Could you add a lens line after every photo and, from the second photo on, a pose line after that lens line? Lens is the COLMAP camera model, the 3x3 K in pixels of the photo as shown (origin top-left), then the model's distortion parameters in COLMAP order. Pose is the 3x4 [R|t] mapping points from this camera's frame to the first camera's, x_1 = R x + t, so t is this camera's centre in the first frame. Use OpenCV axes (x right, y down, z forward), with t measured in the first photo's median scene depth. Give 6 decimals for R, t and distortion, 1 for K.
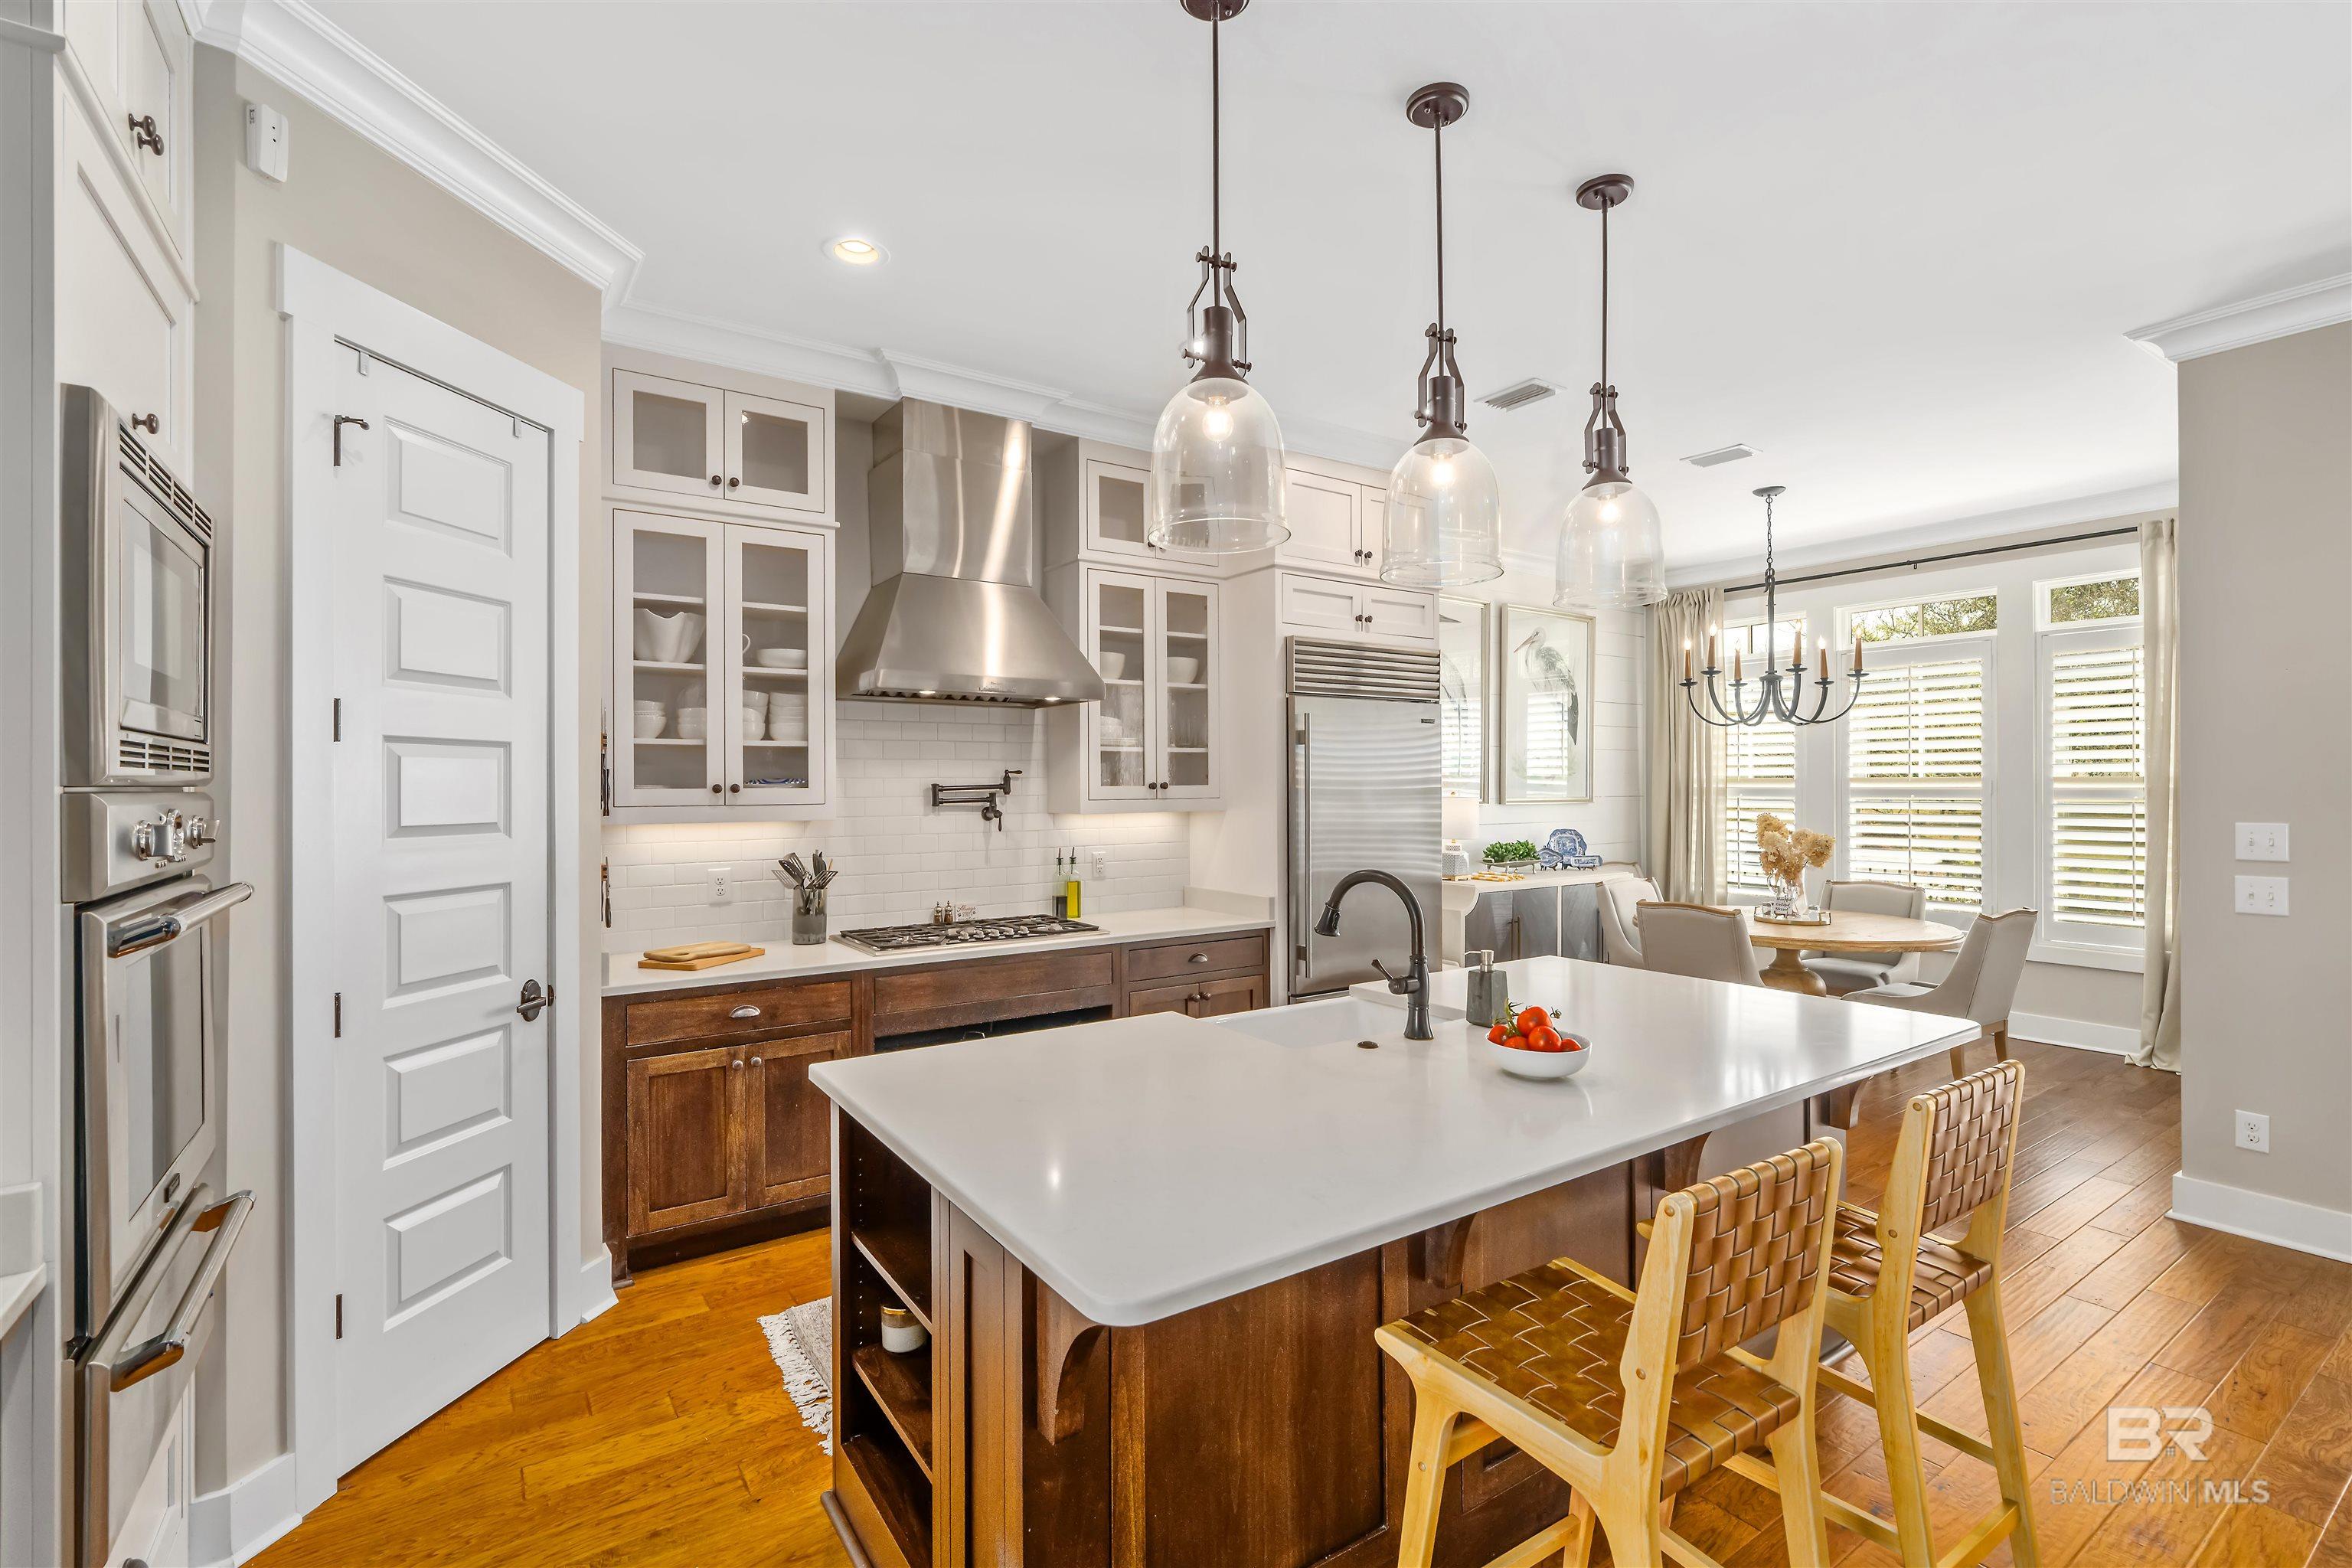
lens RADIAL K [[1049.7, 0, 1177.7], [0, 1049.7, 776.6], [0, 0, 1]] dist [-0.000241, 0.000248]
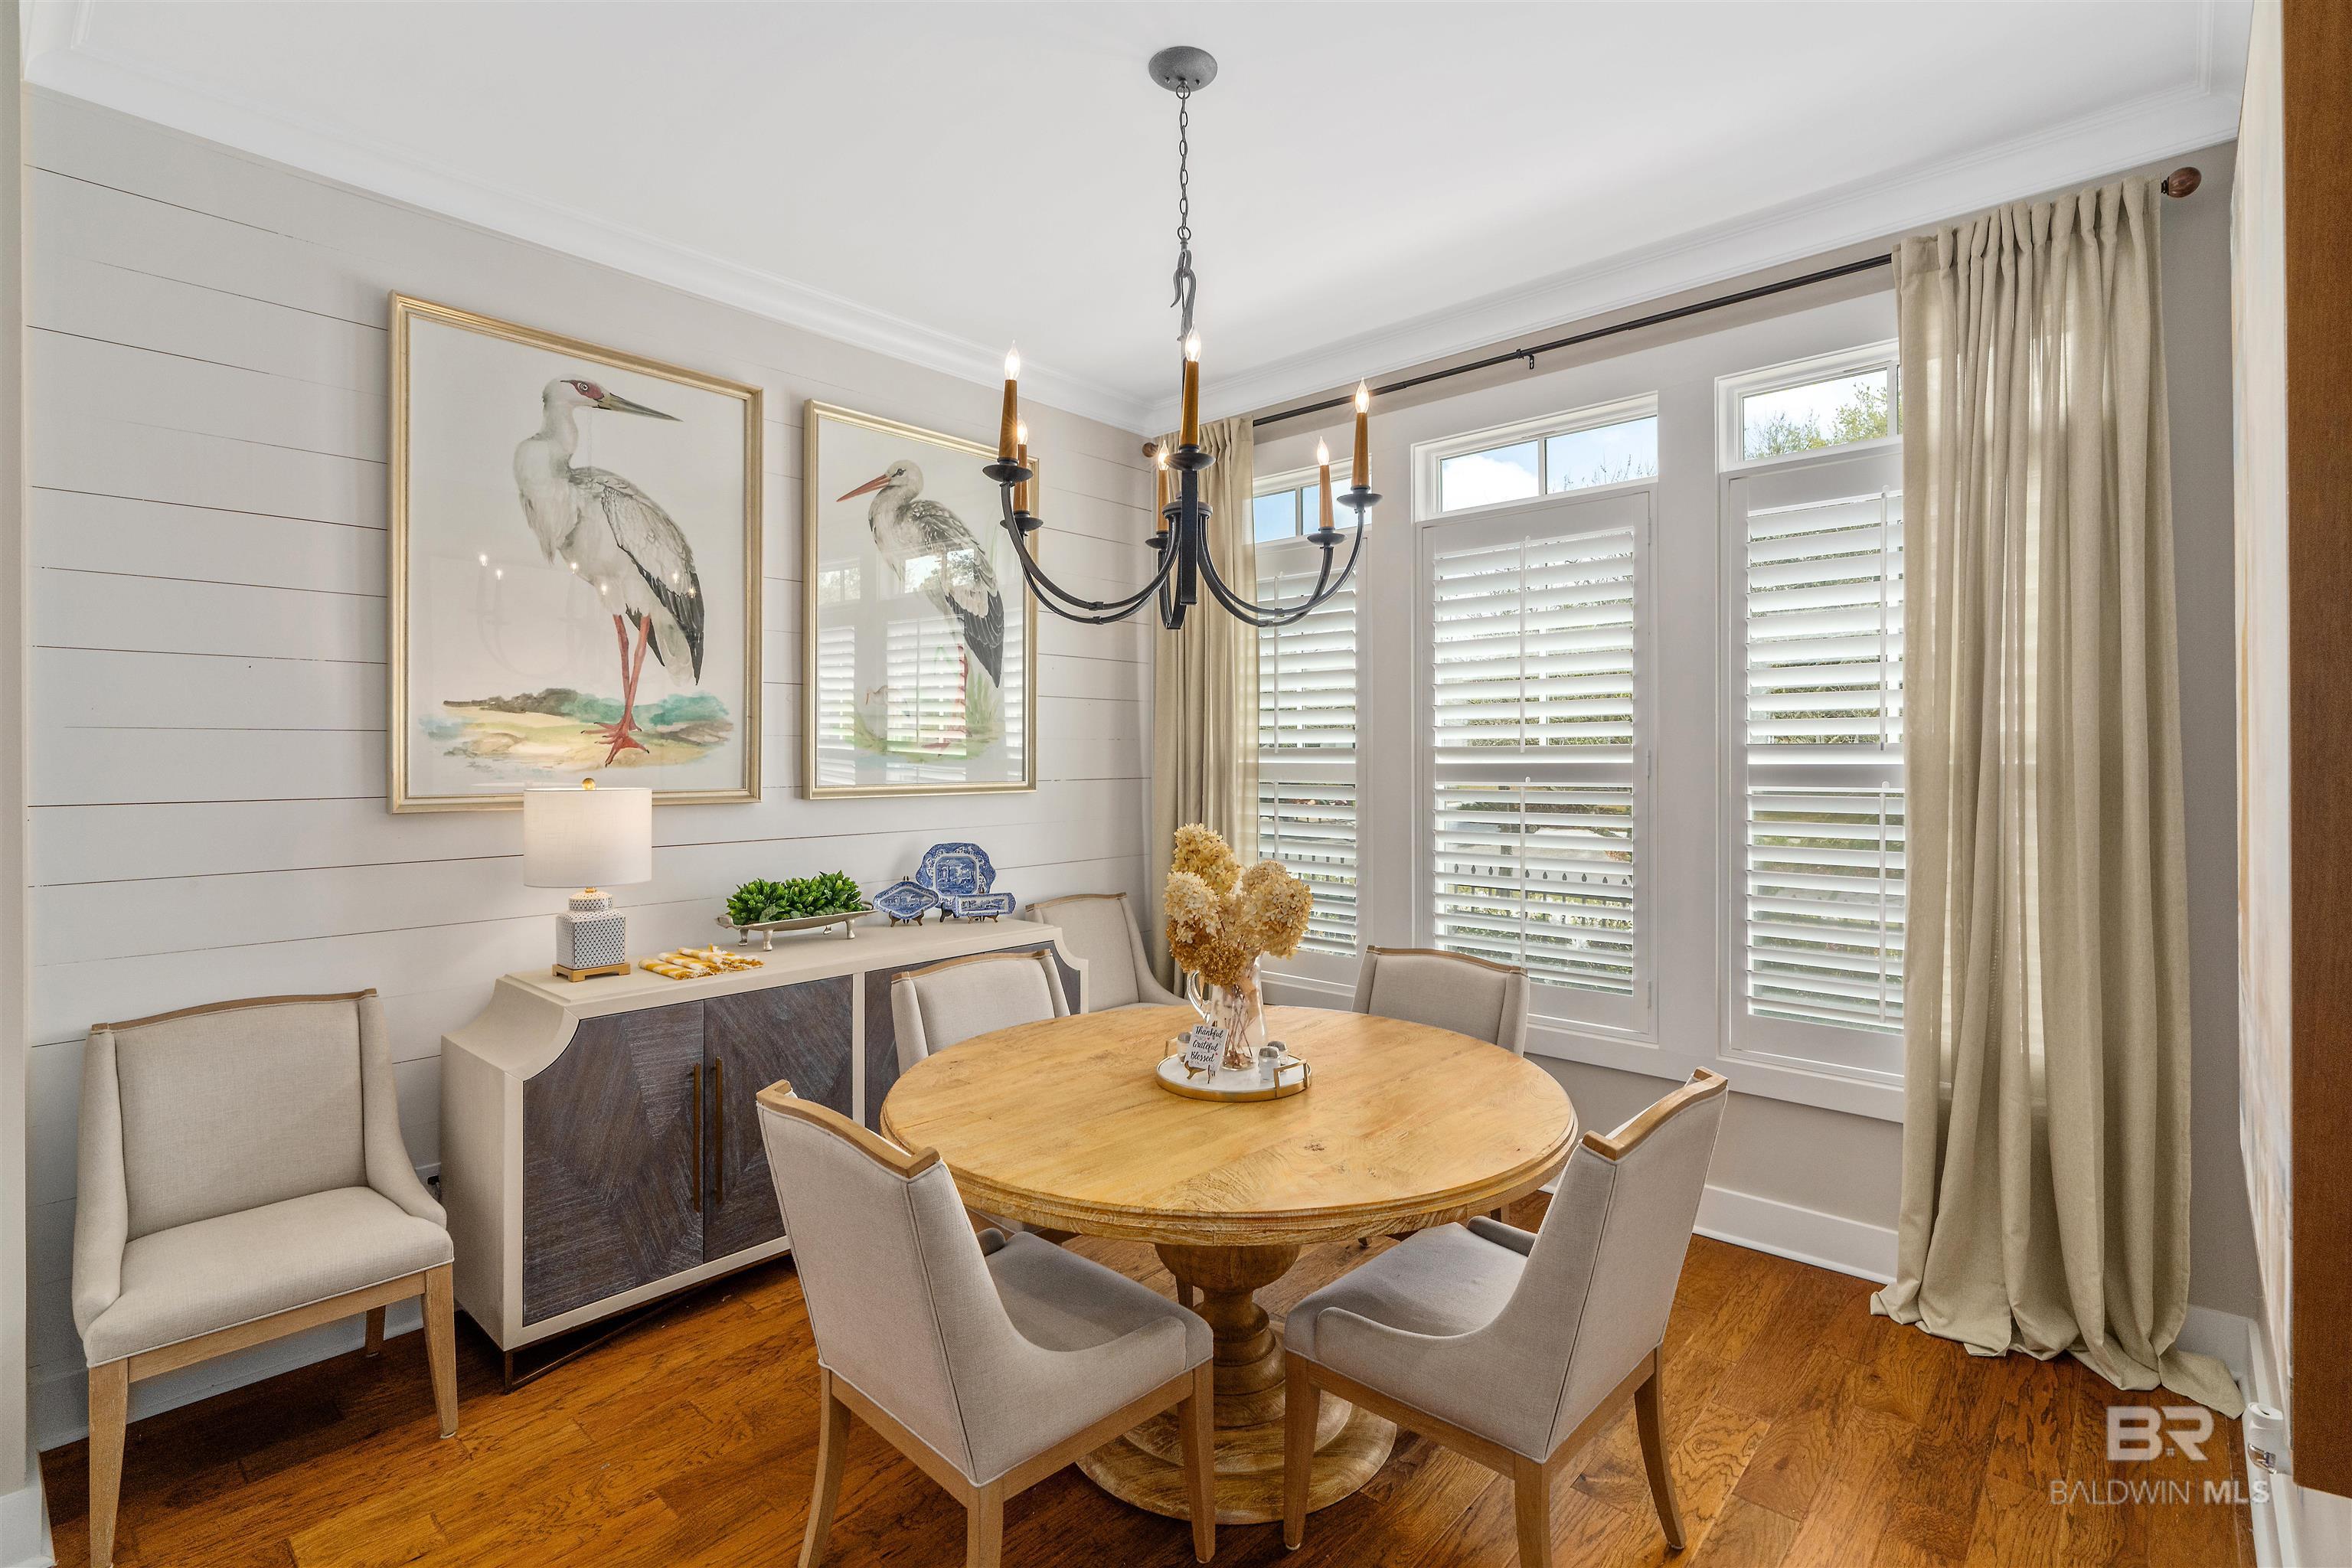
lens RADIAL K [[1070.0, 0, 1178.2], [0, 1070.0, 759.4], [0, 0, 1]] dist [-0.001943, 0.000249]
pose [[0.974494, -0.000248, 0.224413, 0.427724], [-0.000743, 0.999990, 0.004330, 0.005623], [-0.224412, -0.004386, 0.974484, 0.531377]]
